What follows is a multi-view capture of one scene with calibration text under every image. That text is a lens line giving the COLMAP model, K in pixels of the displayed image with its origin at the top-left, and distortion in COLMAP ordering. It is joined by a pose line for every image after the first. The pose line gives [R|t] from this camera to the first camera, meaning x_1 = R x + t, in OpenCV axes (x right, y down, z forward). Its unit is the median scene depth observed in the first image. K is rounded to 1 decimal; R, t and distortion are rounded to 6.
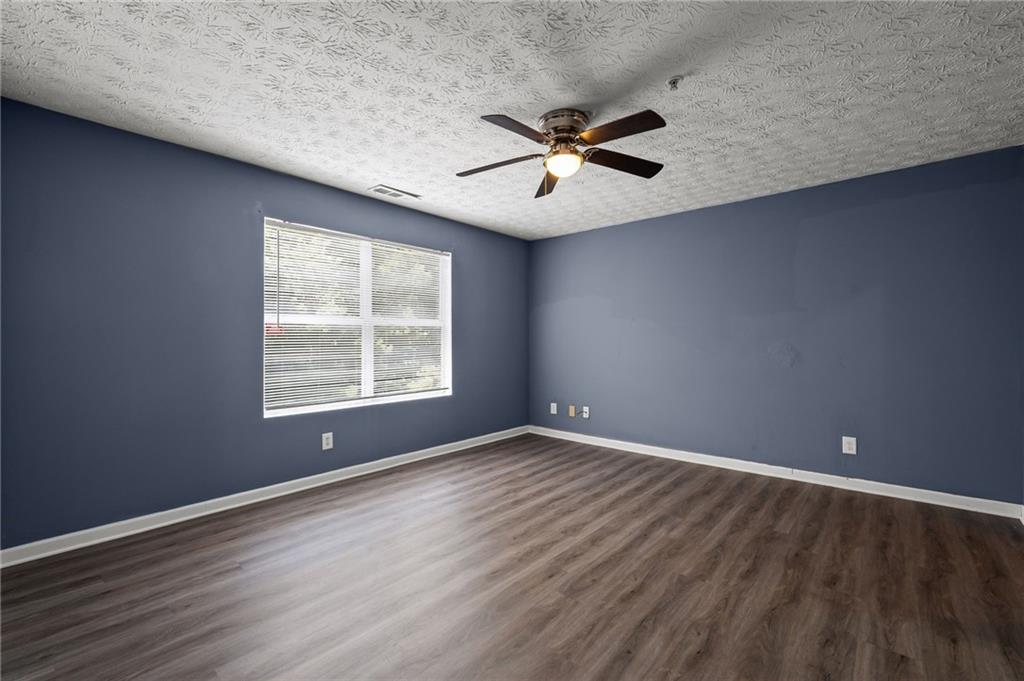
lens RADIAL K [[417.9, 0, 510.3], [0, 417.9, 339.1], [0, 0, 1]] dist [-0.001030, -0.000119]
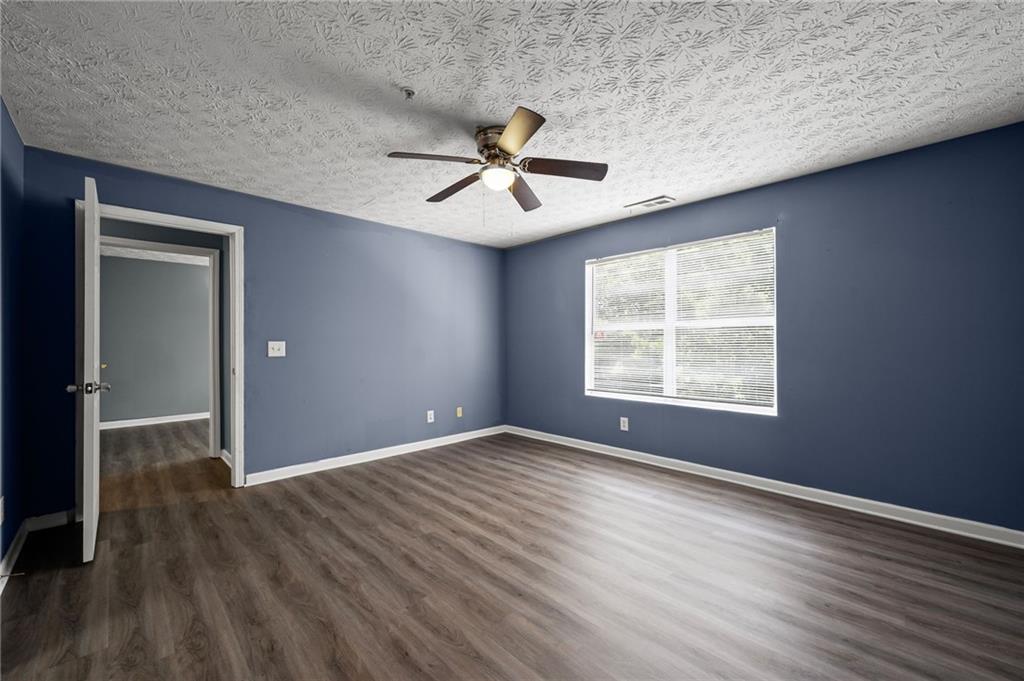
lens RADIAL K [[431.0, 0, 548.5], [0, 431.0, 334.5], [0, 0, 1]] dist [0.000168, 0.000164]
pose [[-0.037168, -0.015736, -0.999185, 1.075823], [0.004984, 0.999861, -0.015932, -0.003954], [0.999297, -0.005572, -0.037084, 1.030926]]
